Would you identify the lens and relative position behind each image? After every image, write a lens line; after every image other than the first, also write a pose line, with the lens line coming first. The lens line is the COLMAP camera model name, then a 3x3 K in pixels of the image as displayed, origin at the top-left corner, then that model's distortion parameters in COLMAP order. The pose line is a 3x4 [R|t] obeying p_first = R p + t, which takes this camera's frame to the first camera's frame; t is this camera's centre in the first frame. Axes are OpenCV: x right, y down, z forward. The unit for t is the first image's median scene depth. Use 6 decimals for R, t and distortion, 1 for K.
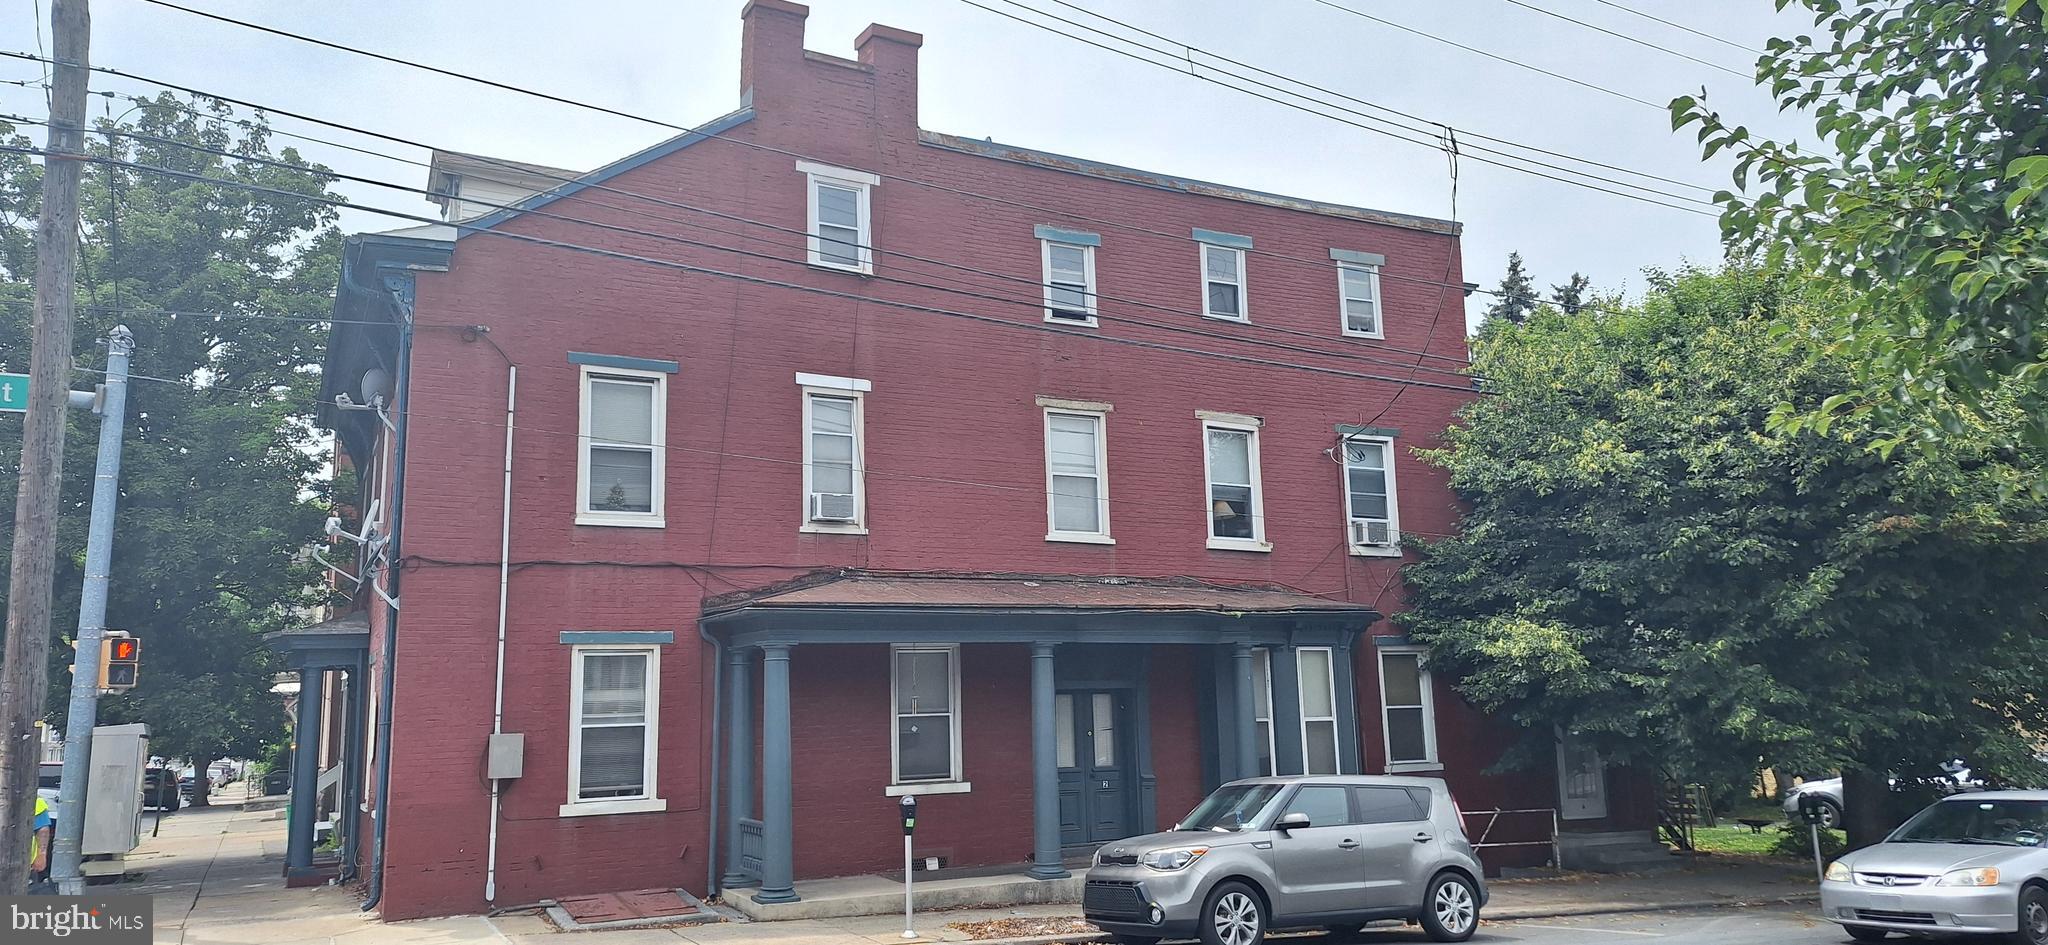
lens RADIAL K [[1424.8, 0, 997.8], [0, 1424.8, 471.1], [0, 0, 1]] dist [0.100742, -0.117468]
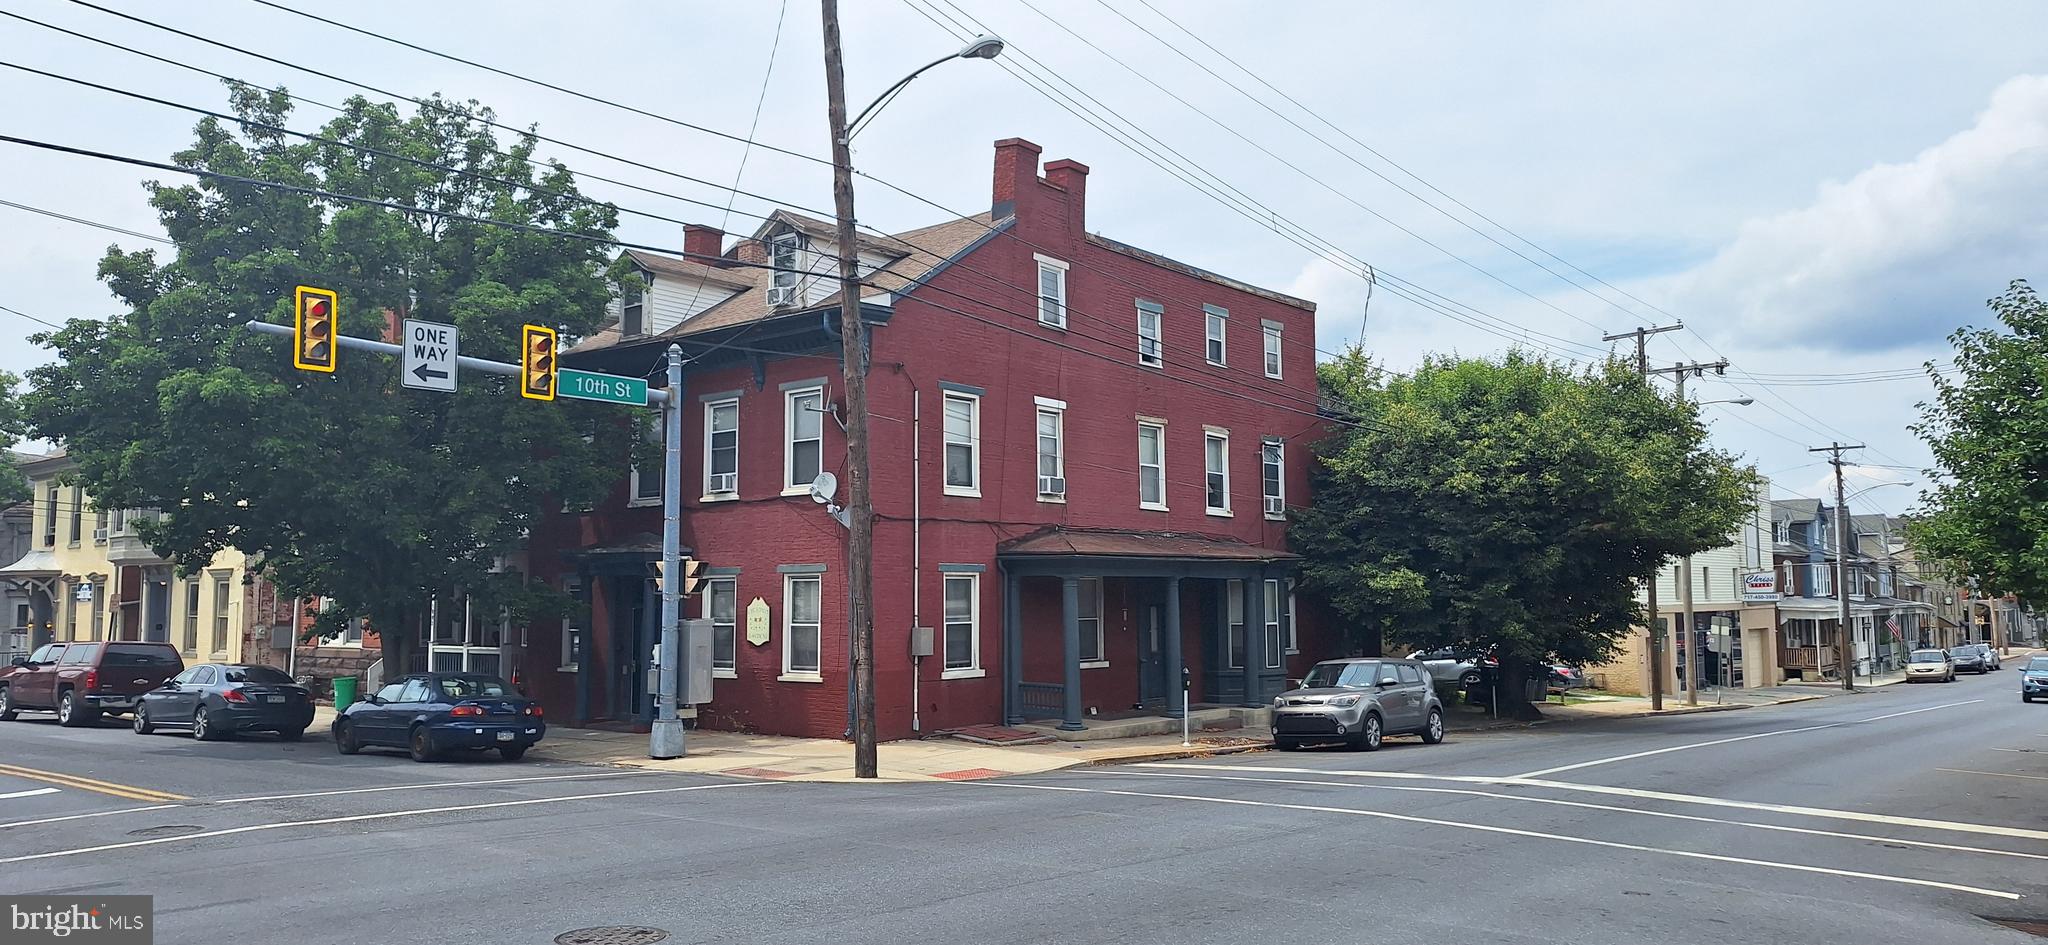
lens RADIAL K [[1397.6, 0, 1001.5], [0, 1397.6, 474.6], [0, 0, 1]] dist [0.097097, -0.117020]
pose [[0.926259, 0.053300, 0.373100, -0.703695], [-0.082353, 0.994650, 0.062358, -0.073375], [-0.367780, -0.088486, 0.925693, -0.365706]]
